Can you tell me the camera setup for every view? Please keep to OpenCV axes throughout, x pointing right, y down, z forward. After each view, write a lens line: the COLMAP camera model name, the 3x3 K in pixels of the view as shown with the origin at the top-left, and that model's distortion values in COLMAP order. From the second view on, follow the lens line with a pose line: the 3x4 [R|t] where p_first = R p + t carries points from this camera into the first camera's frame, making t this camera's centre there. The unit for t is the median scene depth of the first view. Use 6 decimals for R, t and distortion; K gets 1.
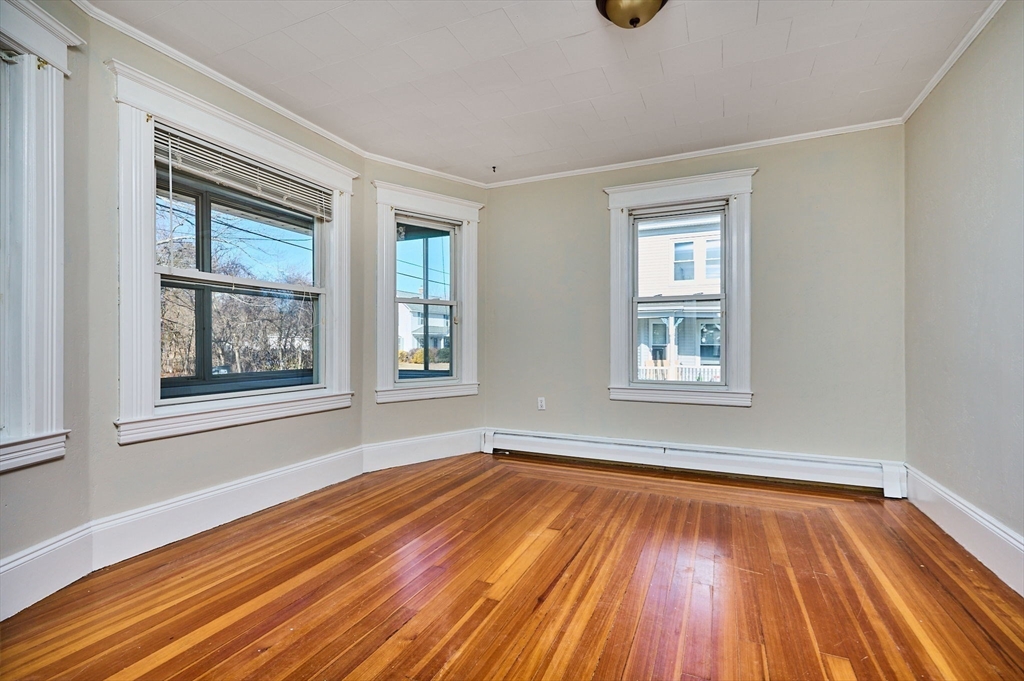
lens RADIAL K [[462.2, 0, 520.1], [0, 462.2, 339.7], [0, 0, 1]] dist [-0.002024, 0.000054]
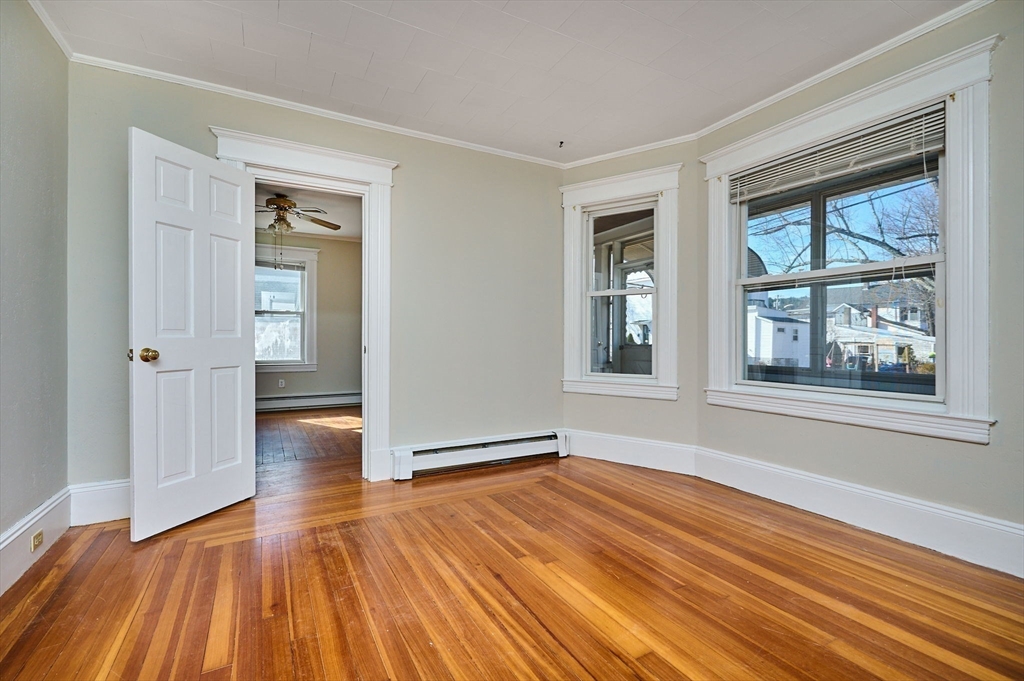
lens RADIAL K [[462.2, 0, 520.1], [0, 462.2, 339.7], [0, 0, 1]] dist [-0.002024, 0.000054]
pose [[-0.603049, 0.001628, -0.797702, 0.711897], [0.008425, 0.999955, -0.004328, 0.016342], [0.797660, -0.009331, -0.603036, 1.390815]]
